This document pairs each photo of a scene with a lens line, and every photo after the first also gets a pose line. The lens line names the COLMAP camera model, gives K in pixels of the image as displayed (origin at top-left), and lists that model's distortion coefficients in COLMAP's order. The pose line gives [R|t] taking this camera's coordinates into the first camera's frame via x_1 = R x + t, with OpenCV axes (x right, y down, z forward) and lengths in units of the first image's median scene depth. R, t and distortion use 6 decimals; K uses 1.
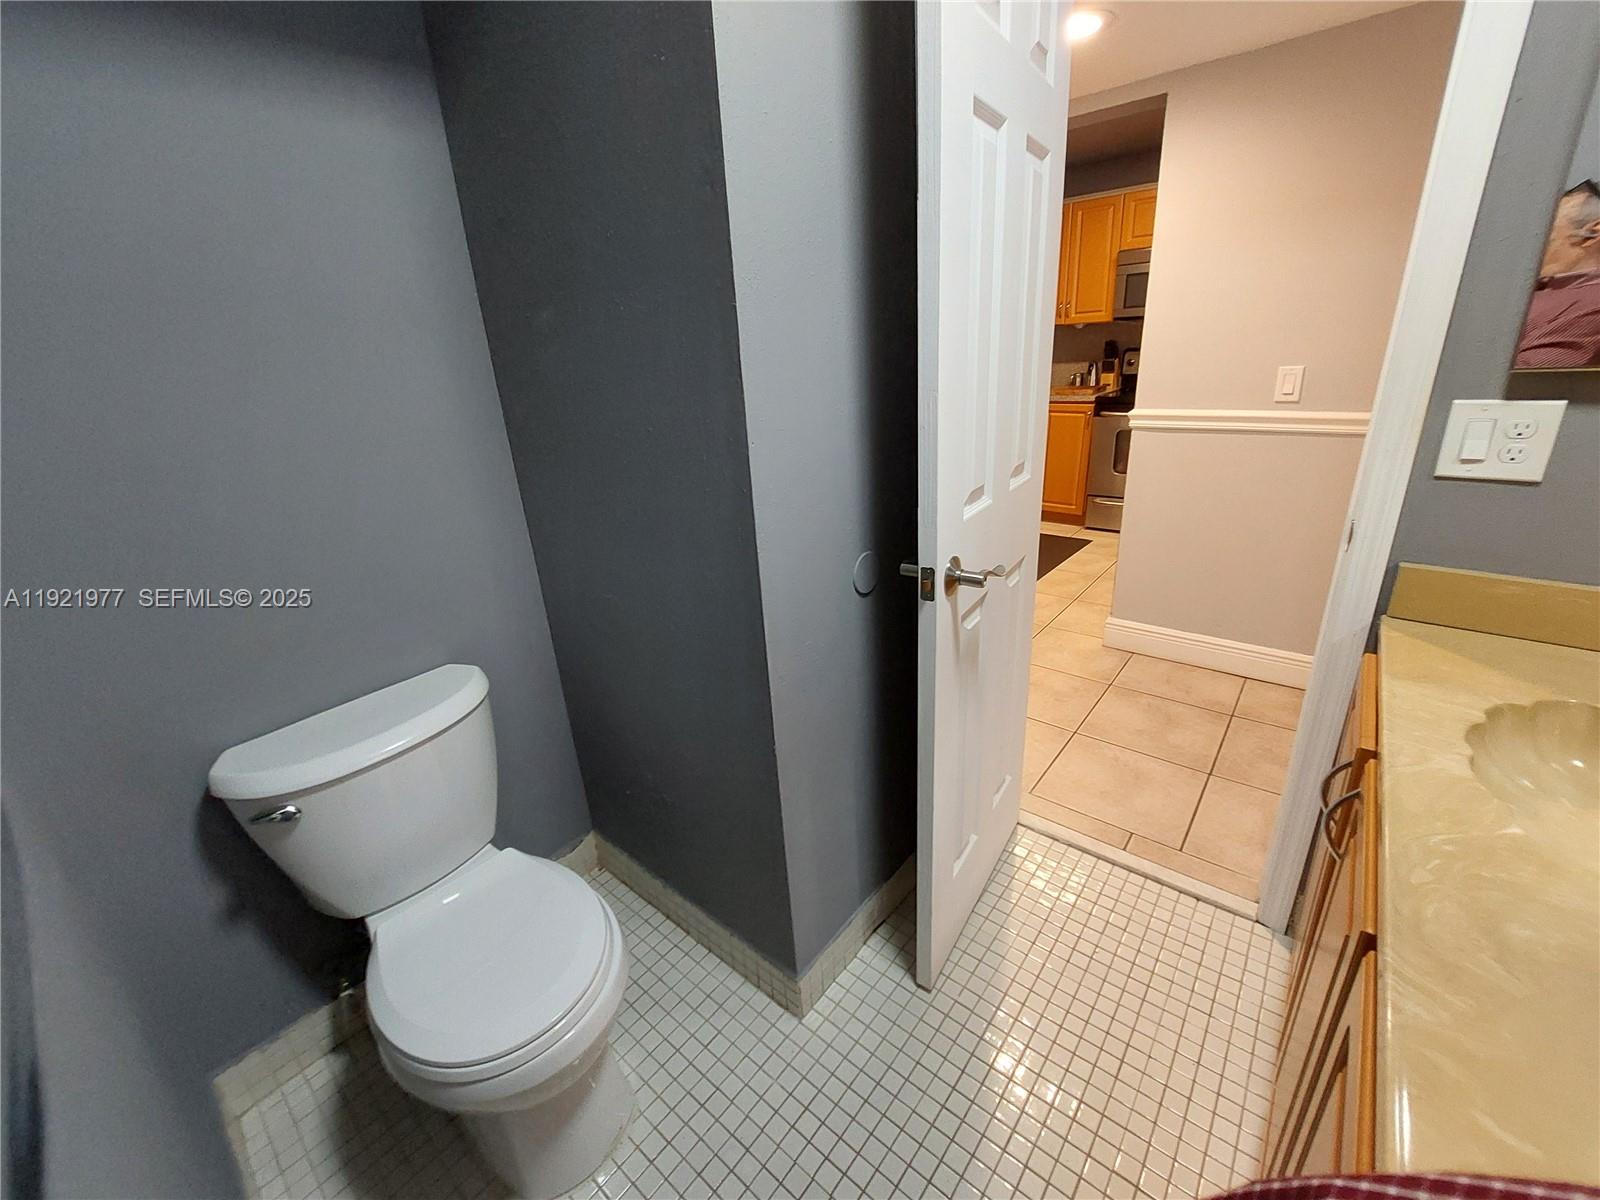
lens RADIAL K [[630.8, 0, 803.4], [0, 630.8, 587.7], [0, 0, 1]] dist [-0.017461, 0.000147]
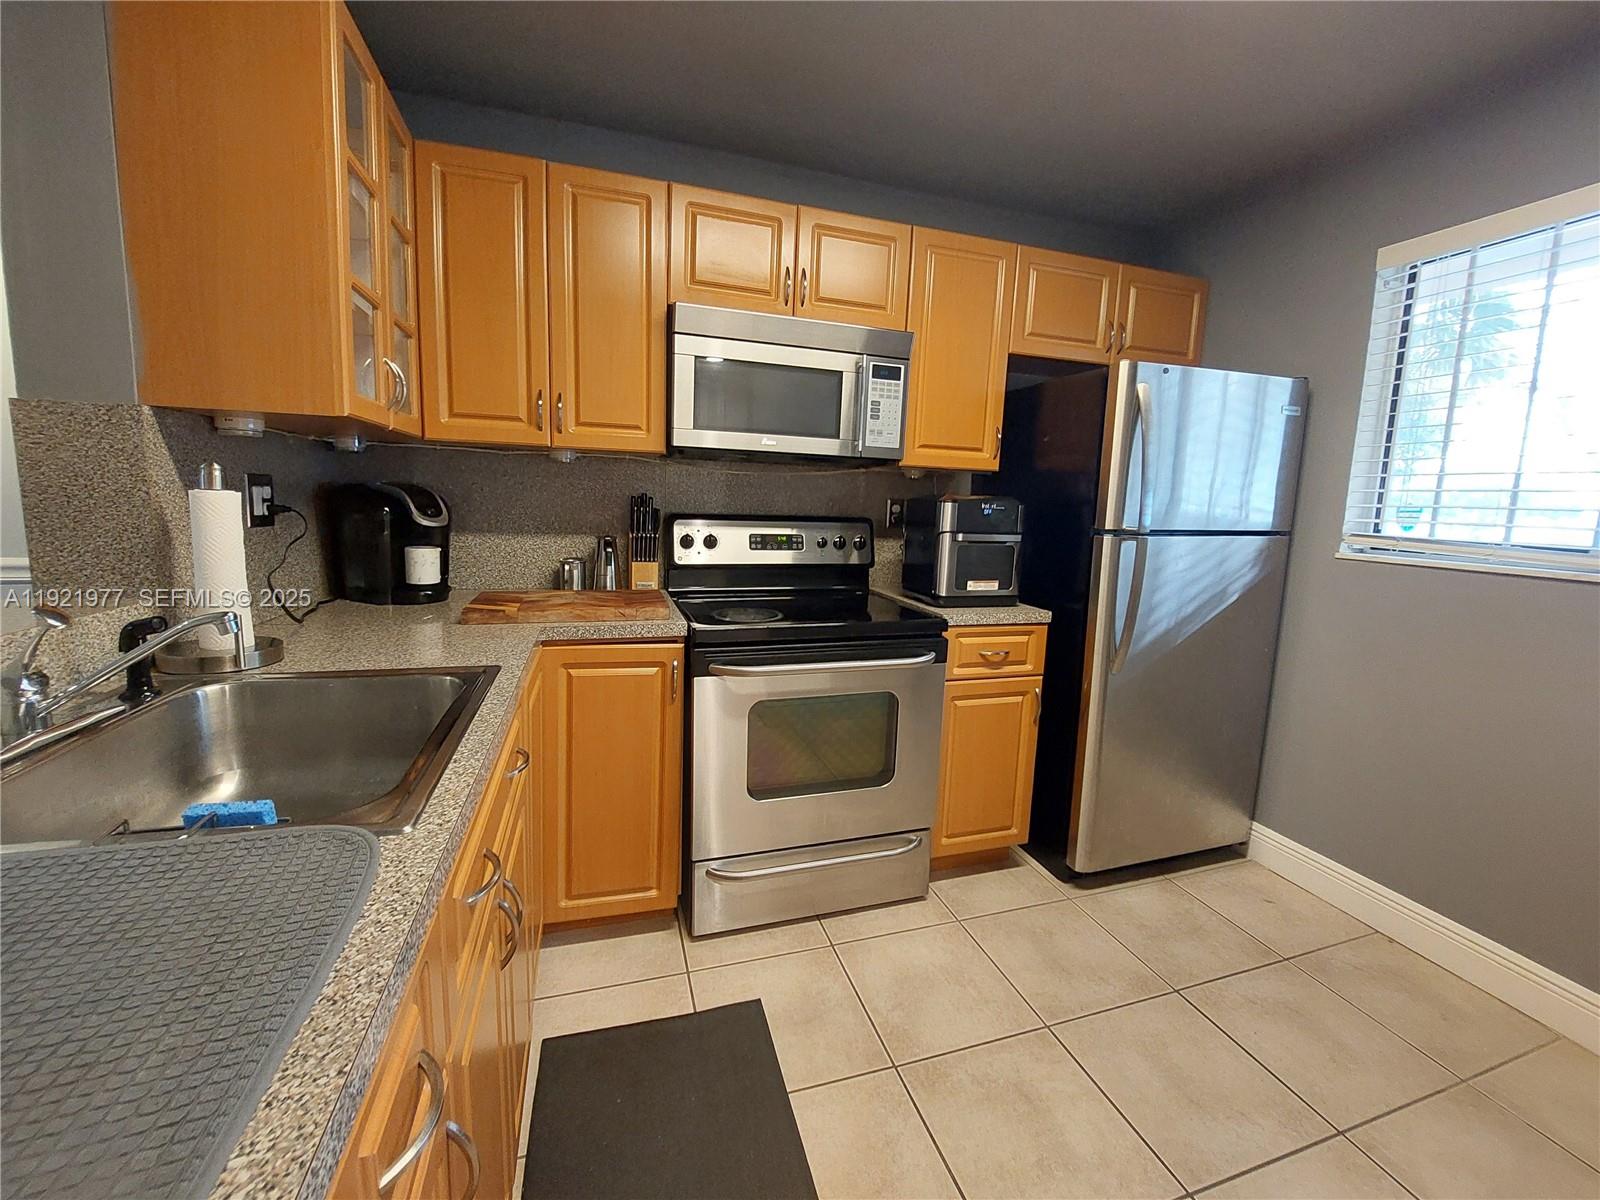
lens RADIAL K [[630.8, 0, 797.6], [0, 630.8, 600.2], [0, 0, 1]] dist [-0.017461, 0.000147]
pose [[0.536544, -0.040142, 0.842917, 0.155347], [0.228110, 0.968582, -0.099072, -0.242337], [-0.812457, 0.245434, 0.528843, 0.669864]]
